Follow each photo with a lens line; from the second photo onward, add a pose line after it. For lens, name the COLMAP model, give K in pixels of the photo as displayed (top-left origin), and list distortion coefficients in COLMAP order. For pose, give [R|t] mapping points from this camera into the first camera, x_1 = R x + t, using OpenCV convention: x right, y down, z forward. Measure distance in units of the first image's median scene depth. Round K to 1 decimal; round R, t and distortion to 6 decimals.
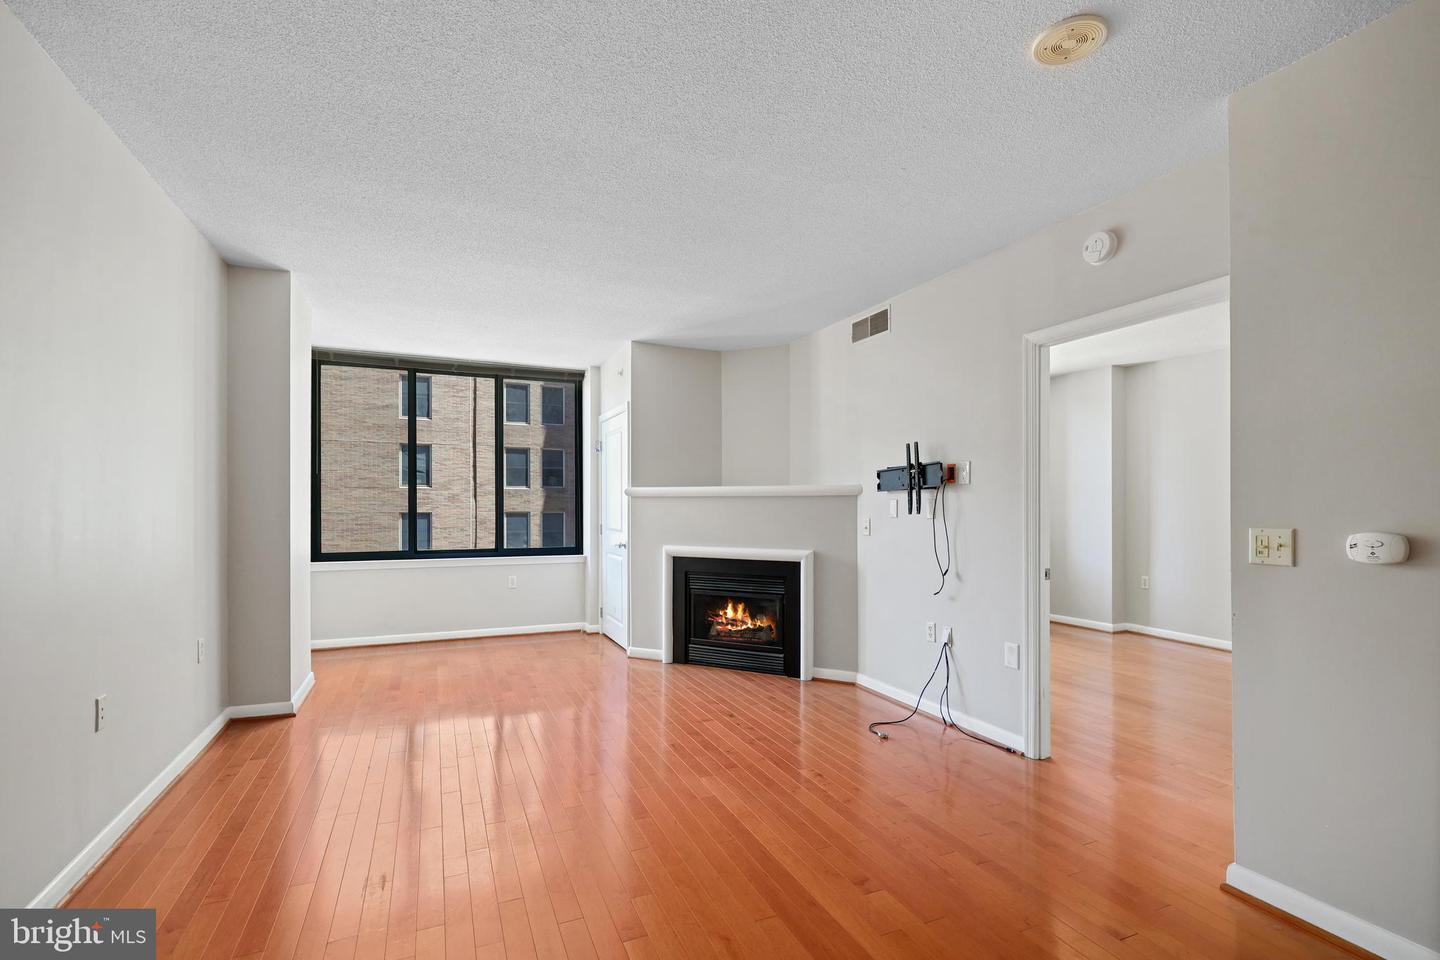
lens RADIAL K [[658.6, 0, 723.9], [0, 658.6, 507.5], [0, 0, 1]] dist [-0.000423, -0.000046]
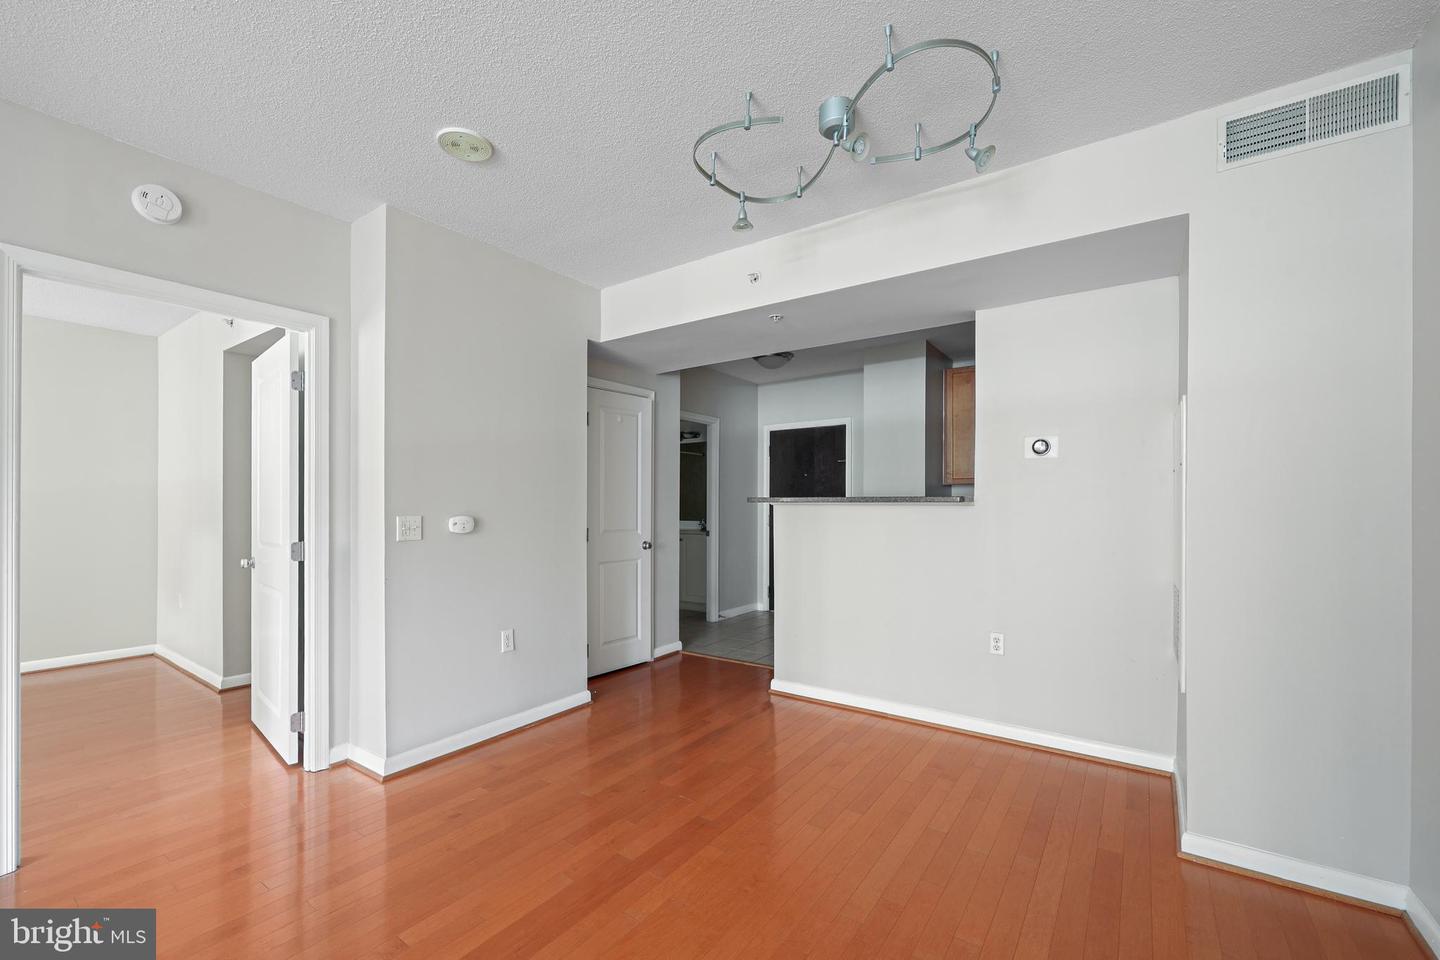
lens RADIAL K [[583.7, 0, 719.7], [0, 583.7, 506.1], [0, 0, 1]] dist [-0.001924, 0.000258]
pose [[-0.517637, -0.001961, 0.855598, -0.362793], [0.001087, 0.999995, 0.002949, 0.003127], [-0.855599, 0.002456, -0.517633, 0.582445]]
